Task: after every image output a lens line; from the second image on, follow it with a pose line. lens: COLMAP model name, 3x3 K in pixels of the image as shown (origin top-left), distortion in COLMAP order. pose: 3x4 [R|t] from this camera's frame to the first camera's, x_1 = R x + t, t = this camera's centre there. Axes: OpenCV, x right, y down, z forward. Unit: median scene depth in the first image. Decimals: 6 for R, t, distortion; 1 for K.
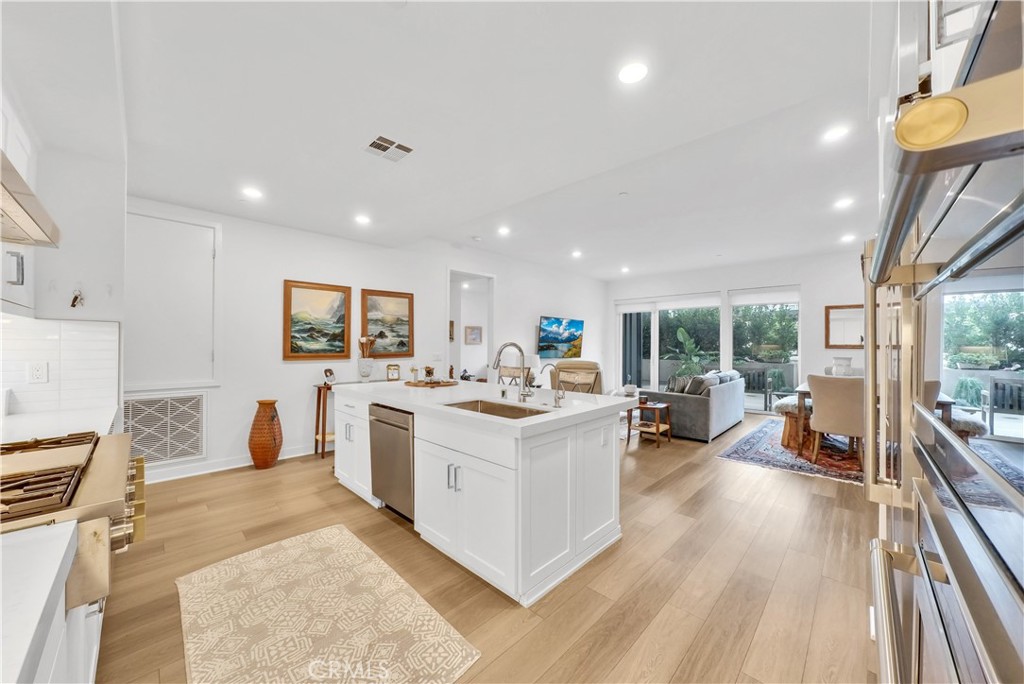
lens RADIAL K [[366.3, 0, 514.9], [0, 366.3, 347.5], [0, 0, 1]] dist [0.000031, 0.000699]
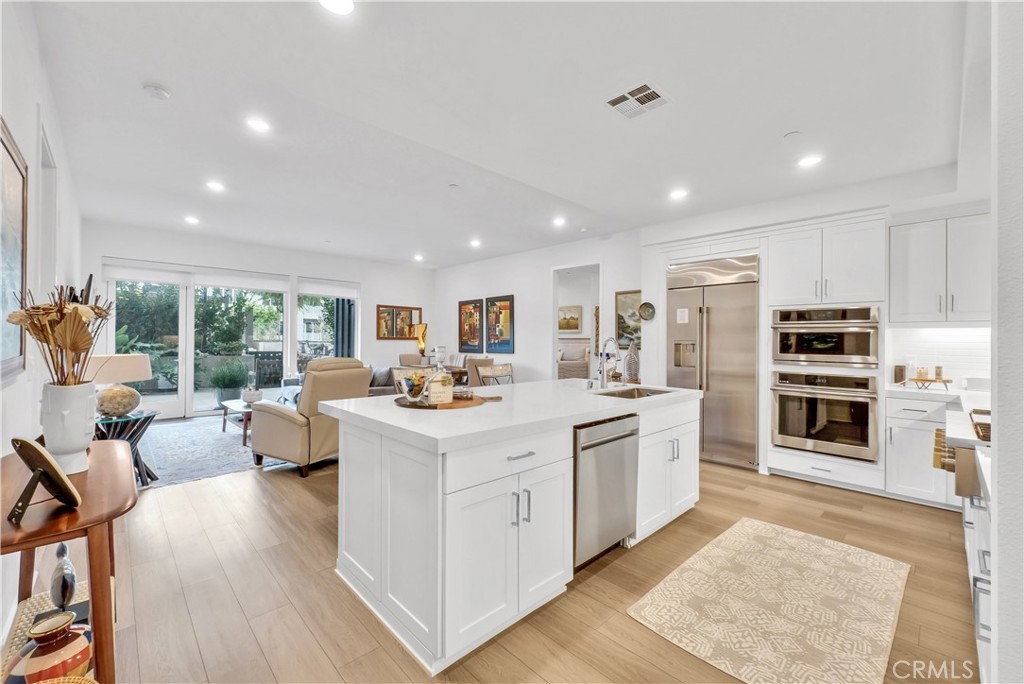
lens RADIAL K [[409.1, 0, 508.4], [0, 409.1, 339.7], [0, 0, 1]] dist [0.000970, -0.001142]
pose [[0.047565, -0.004083, 0.998860, -1.580061], [-0.004728, 0.999980, 0.004313, -0.012891], [-0.998857, -0.004928, 0.047545, 1.530539]]
